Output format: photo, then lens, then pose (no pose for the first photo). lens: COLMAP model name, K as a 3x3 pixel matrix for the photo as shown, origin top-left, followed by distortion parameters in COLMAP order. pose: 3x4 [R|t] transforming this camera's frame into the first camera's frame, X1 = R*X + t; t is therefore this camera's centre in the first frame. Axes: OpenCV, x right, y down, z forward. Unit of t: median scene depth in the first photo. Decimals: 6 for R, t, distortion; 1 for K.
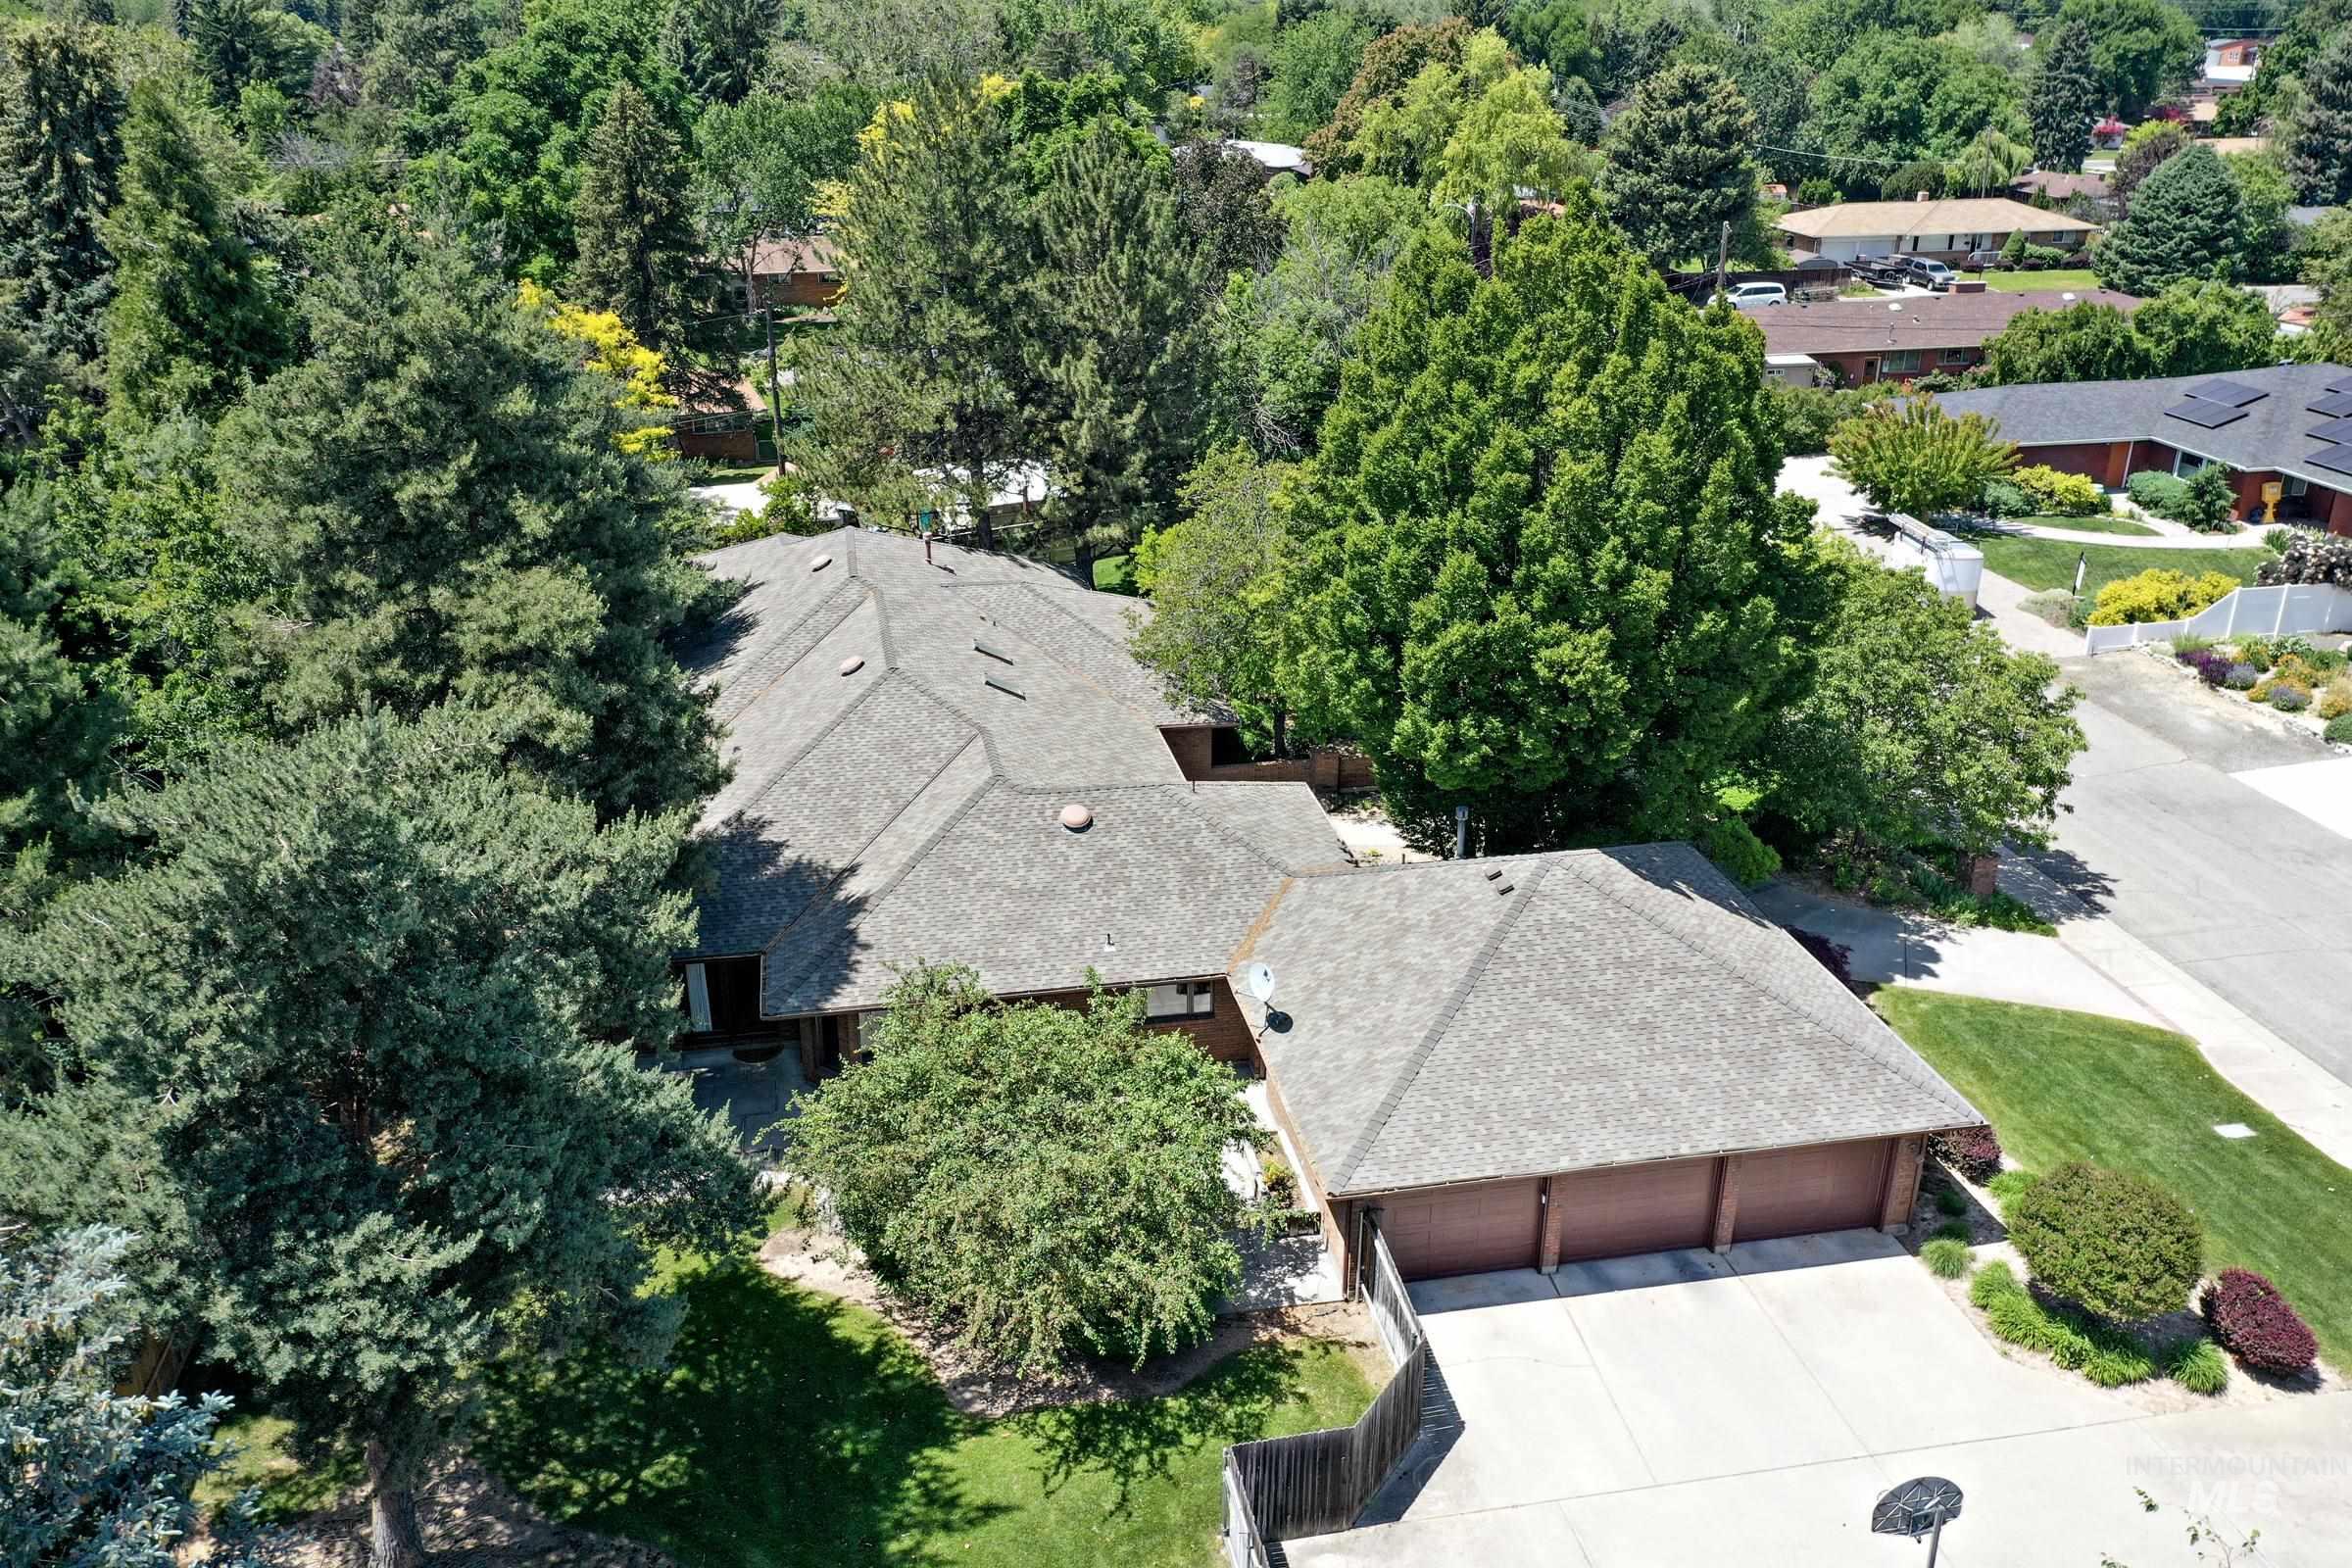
lens RADIAL K [[1907.5, 0, 1177.2], [0, 1907.5, 769.2], [0, 0, 1]] dist [0.027142, 0.004713]
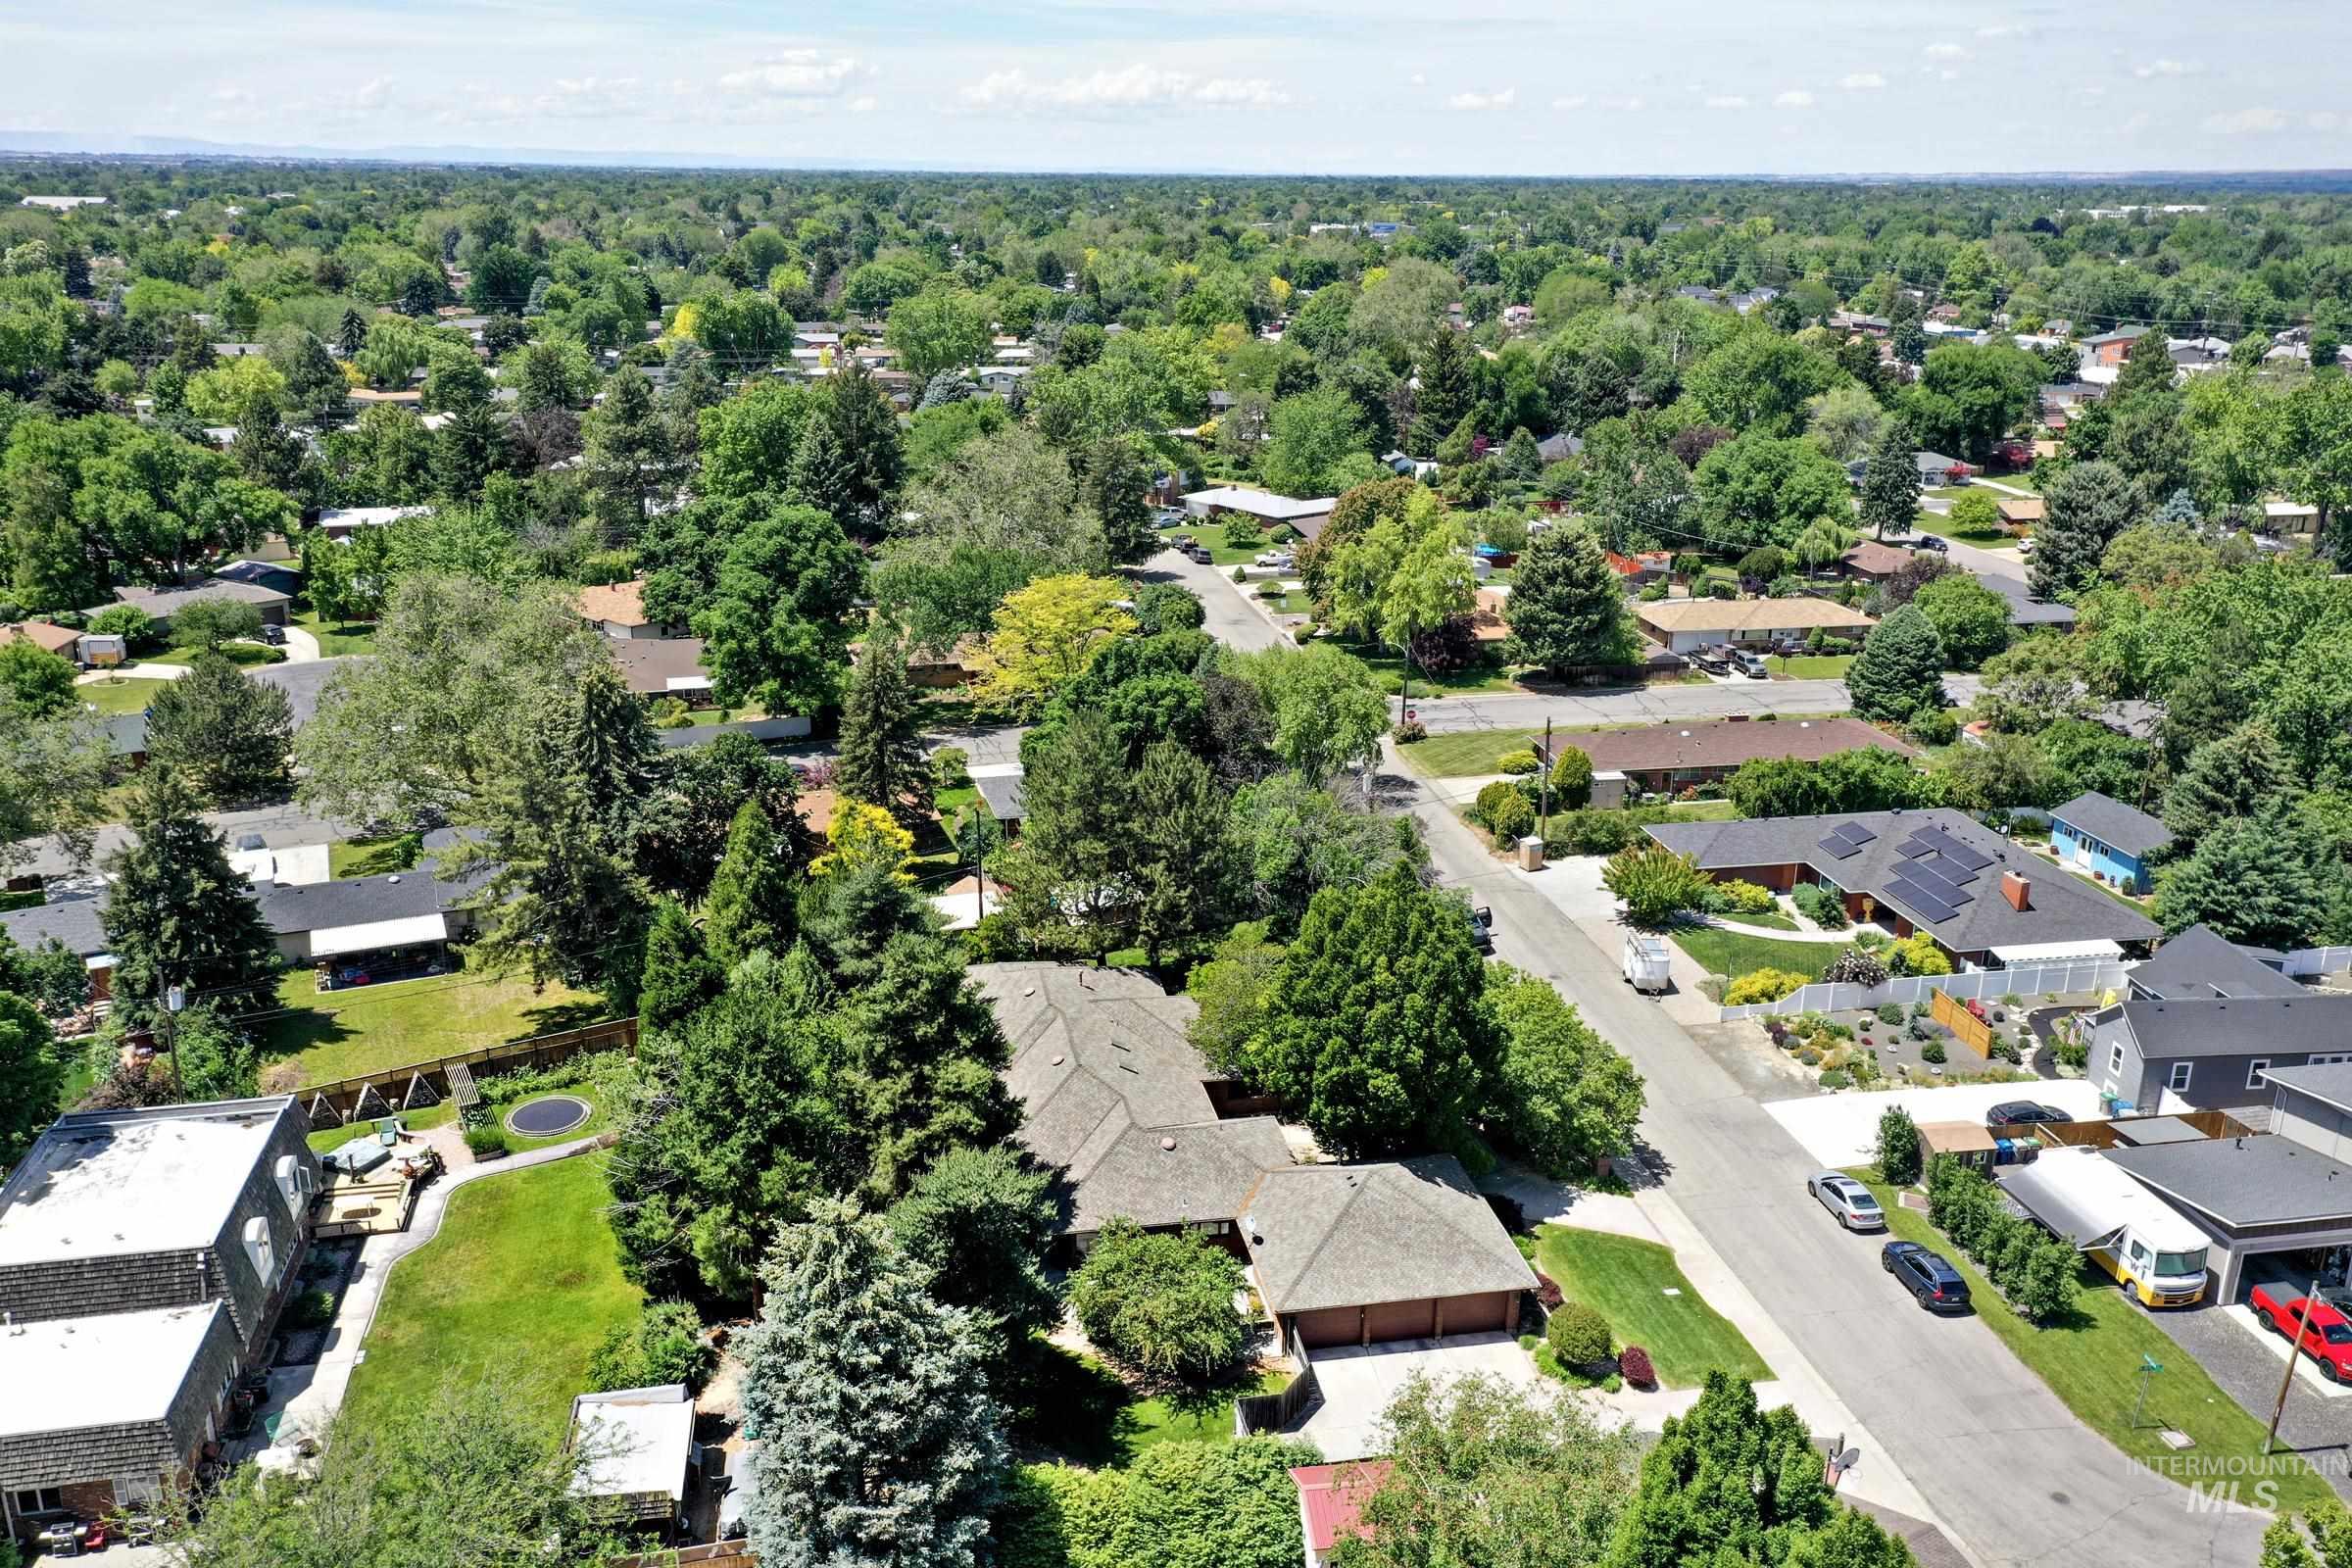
lens RADIAL K [[1907.5, 0, 1153.6], [0, 1907.5, 797.1], [0, 0, 1]] dist [0.027142, 0.004713]
pose [[0.999849, 0.006306, -0.016193, -0.034265], [-0.007396, 0.997647, -0.068157, -0.210579], [0.015725, 0.068266, 0.997543, -1.164655]]
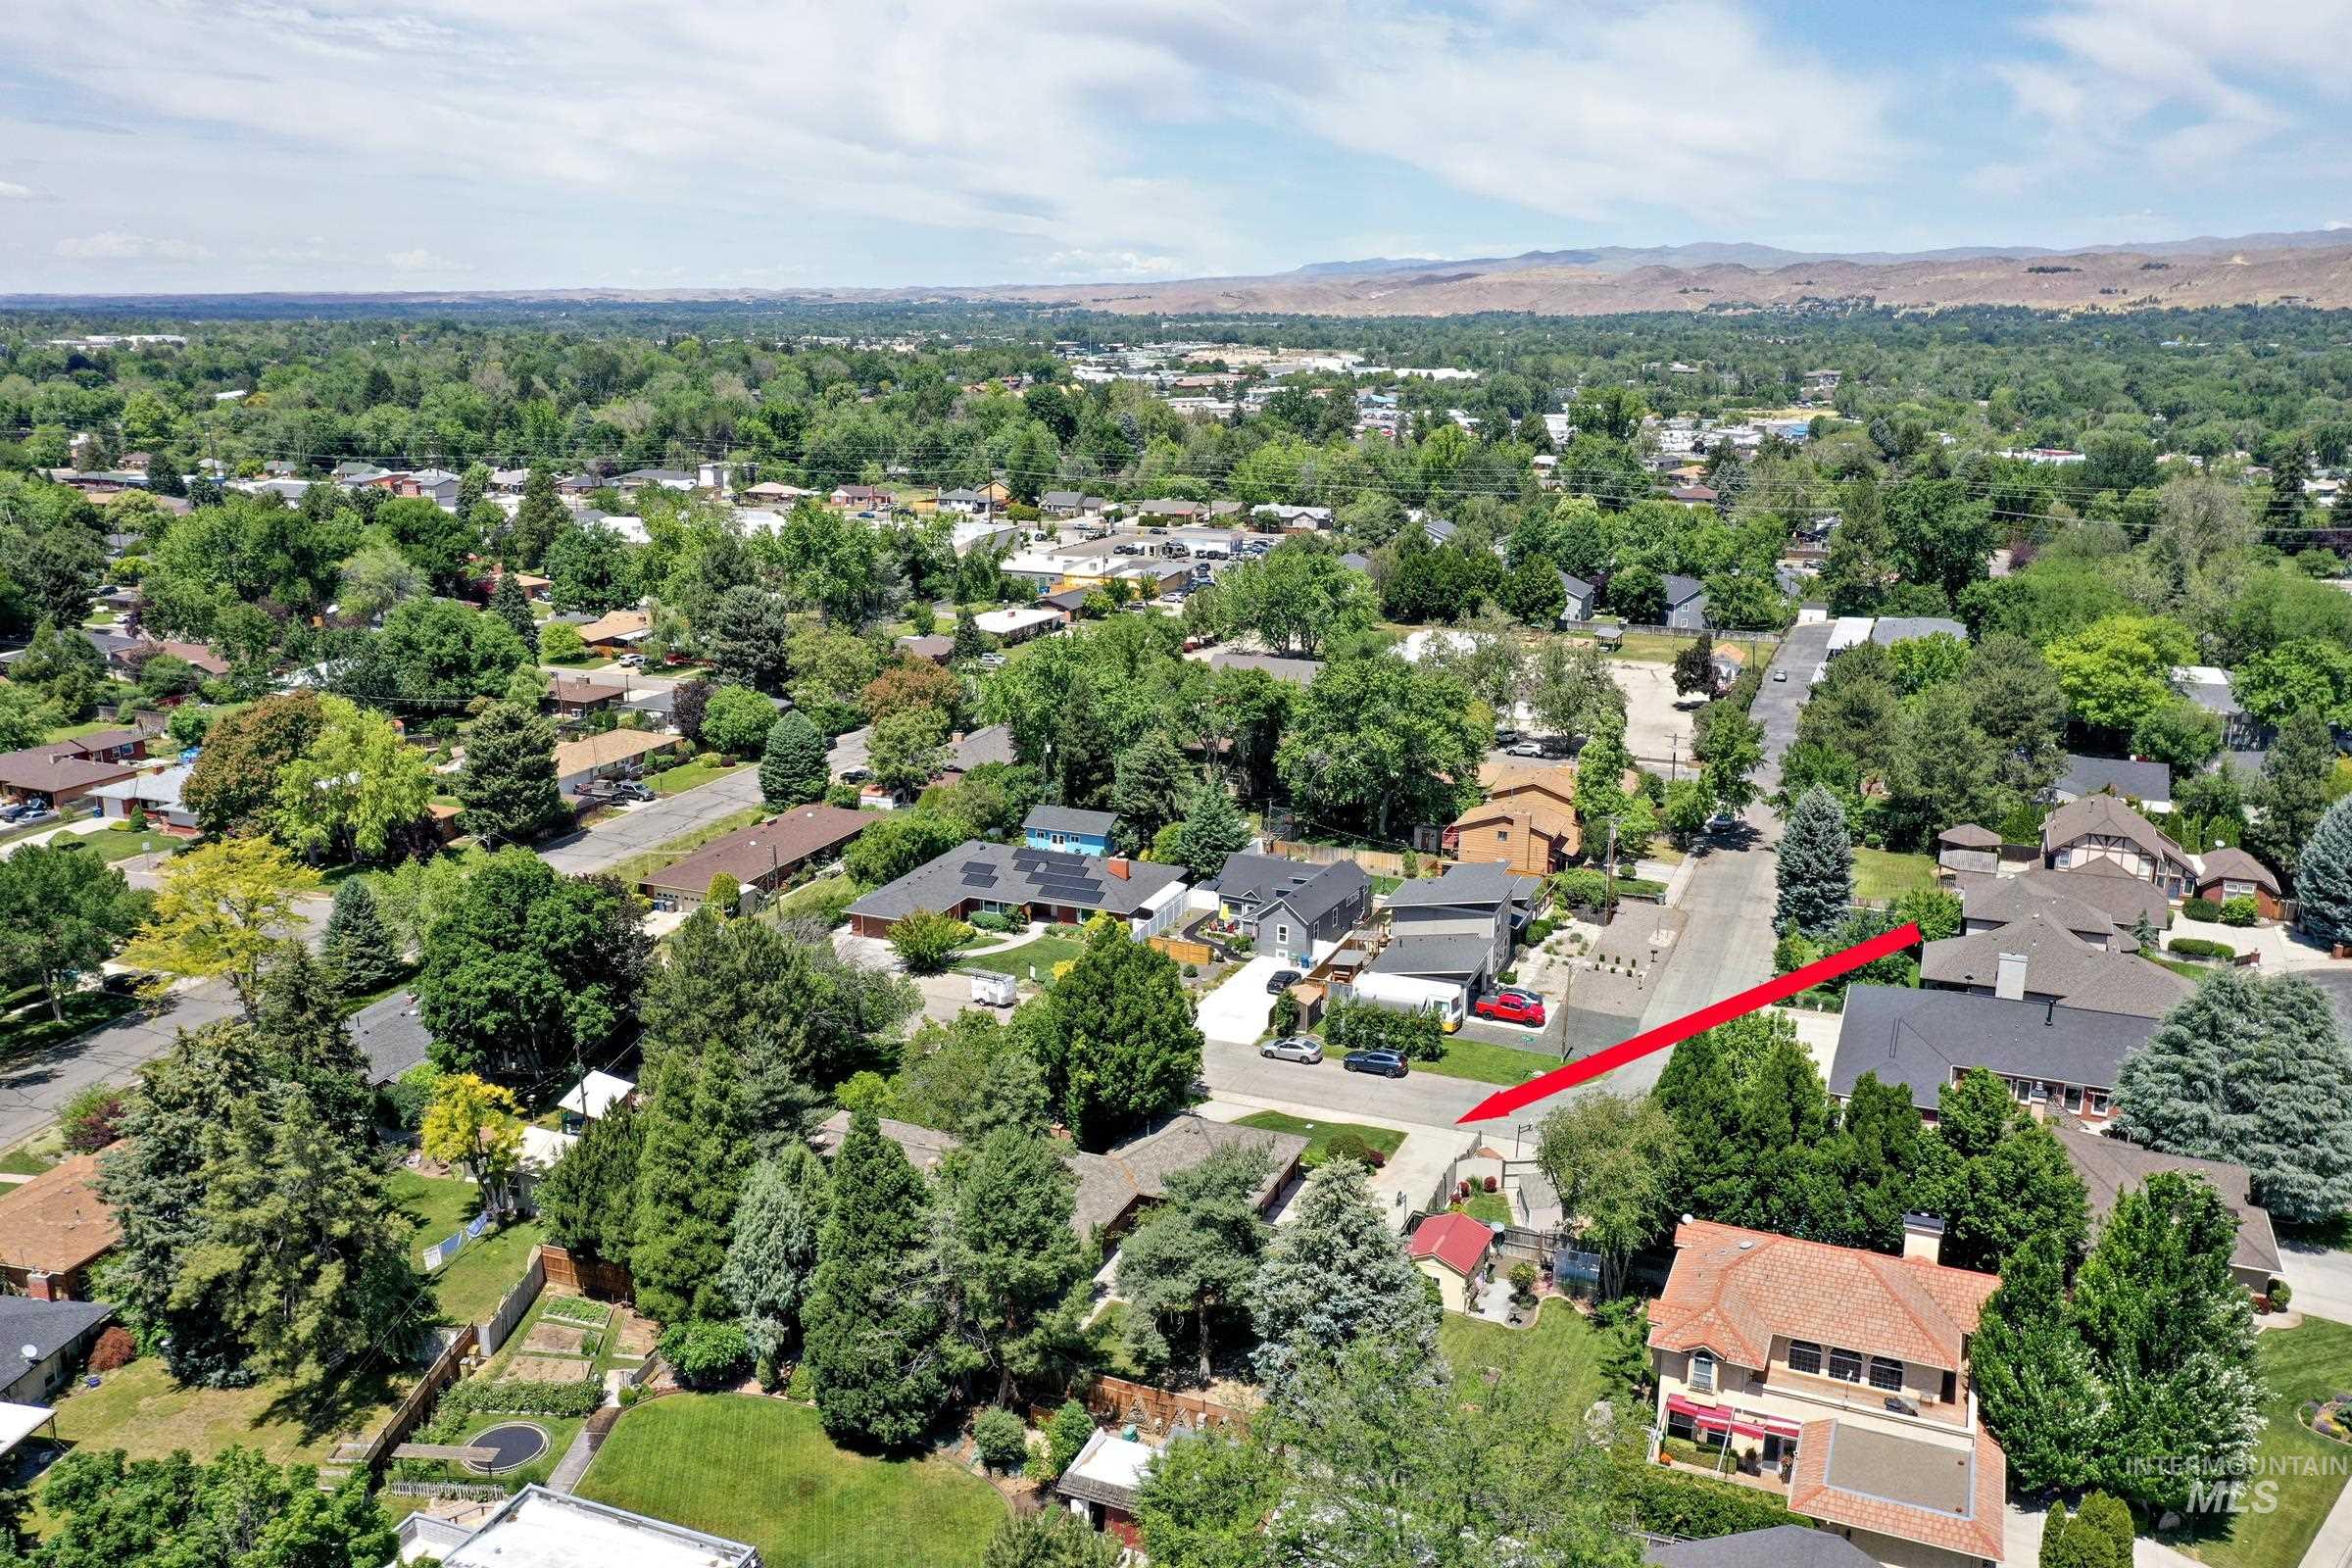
lens RADIAL K [[1907.5, 0, 1161.0], [0, 1907.5, 790.0], [0, 0, 1]] dist [0.027142, 0.004713]
pose [[0.557592, -0.217561, 0.801098, -2.051454], [0.319607, 0.946914, 0.034704, -0.548042], [-0.766122, 0.236686, 0.597526, -0.946449]]
